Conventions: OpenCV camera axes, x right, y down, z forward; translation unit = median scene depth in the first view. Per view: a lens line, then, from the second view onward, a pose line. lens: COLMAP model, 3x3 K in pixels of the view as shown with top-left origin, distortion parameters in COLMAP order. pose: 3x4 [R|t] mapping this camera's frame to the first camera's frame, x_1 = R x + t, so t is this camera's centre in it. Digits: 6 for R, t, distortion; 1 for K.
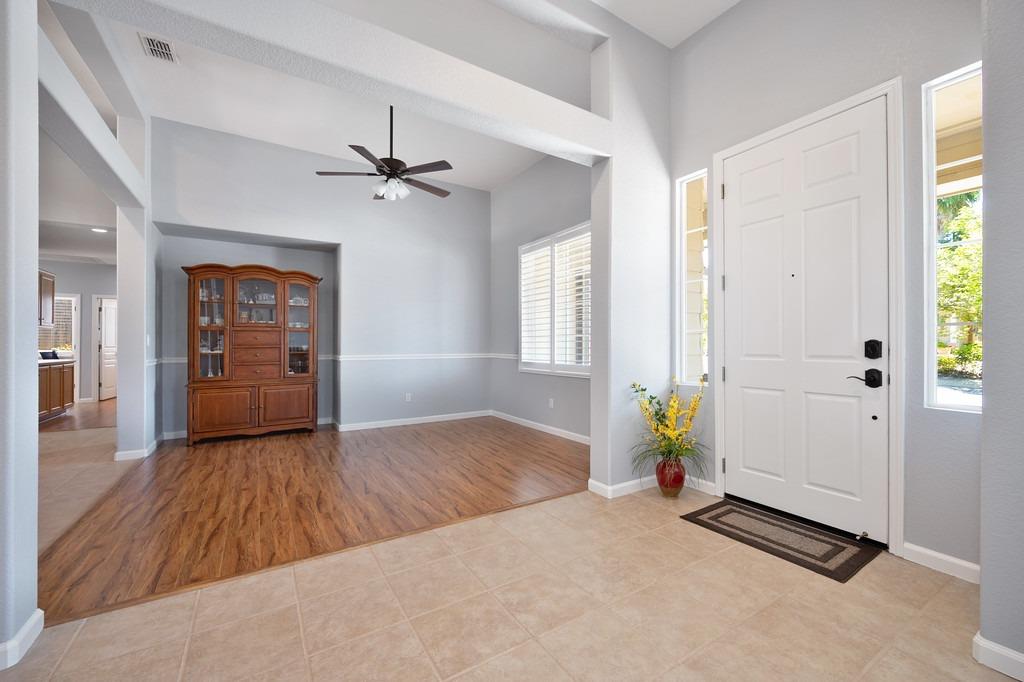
lens RADIAL K [[409.7, 0, 532.5], [0, 409.7, 344.1], [0, 0, 1]] dist [0.002585, -0.000631]
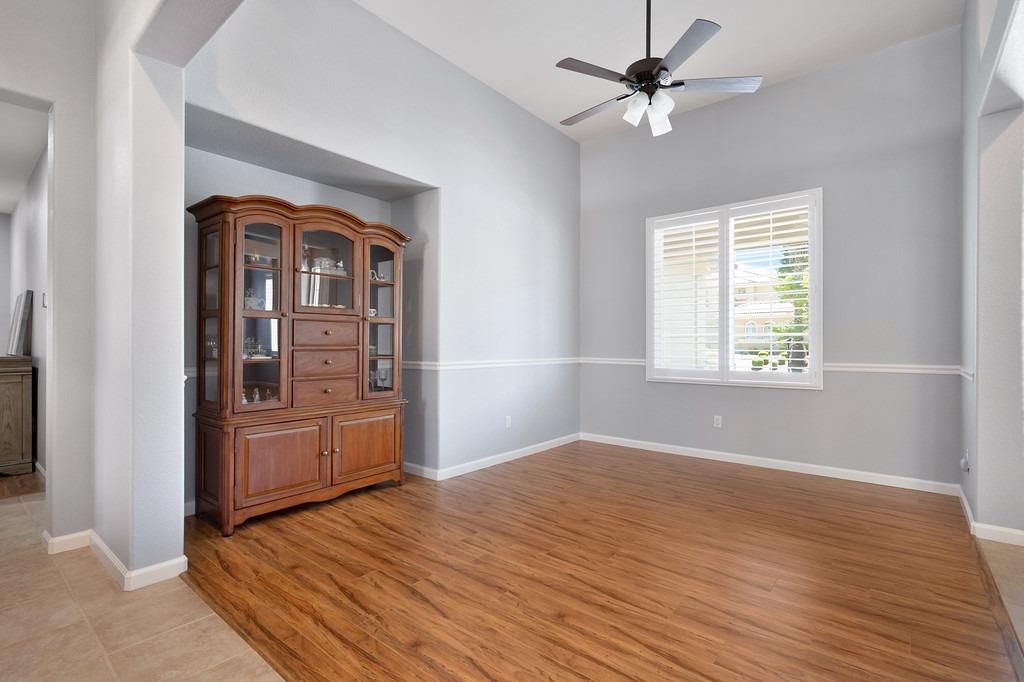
lens RADIAL K [[467.3, 0, 532.2], [0, 467.3, 346.9], [0, 0, 1]] dist [0.002081, -0.000081]
pose [[0.949886, 0.002900, 0.312583, -0.725990], [-0.004800, 0.999974, 0.005307, -0.000318], [-0.312560, -0.006541, 0.949876, 0.338714]]
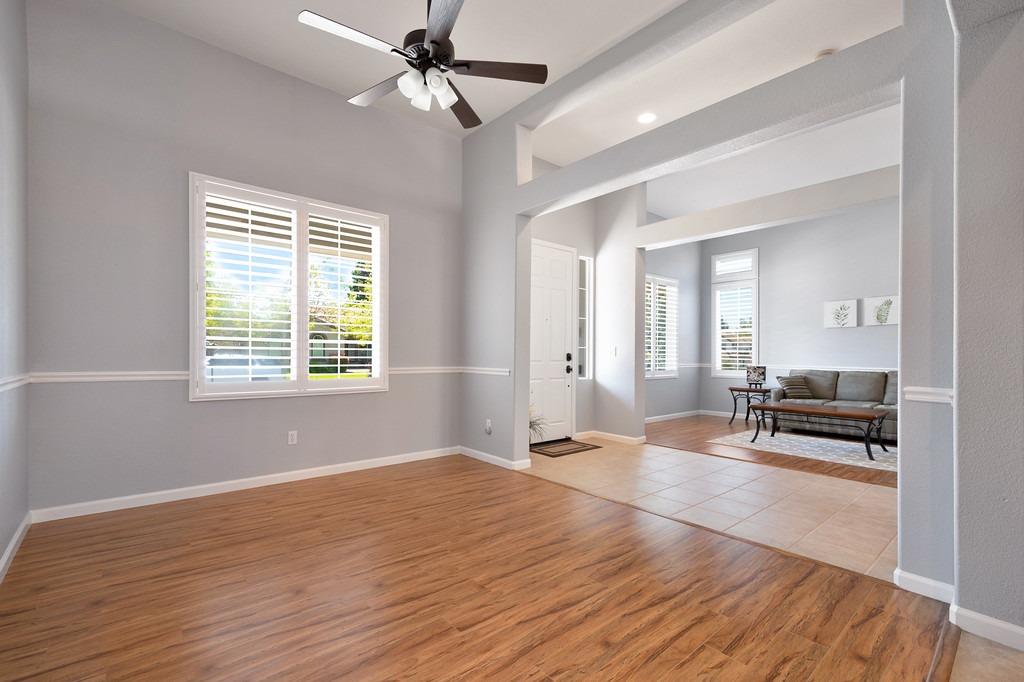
lens RADIAL K [[449.4, 0, 511.7], [0, 449.4, 355.0], [0, 0, 1]] dist [-0.000334, -0.000880]
pose [[-0.117274, 0.001929, 0.993098, -0.959118], [-0.007589, 0.999967, -0.002839, 0.005985], [-0.993071, -0.007869, -0.117256, 0.922488]]
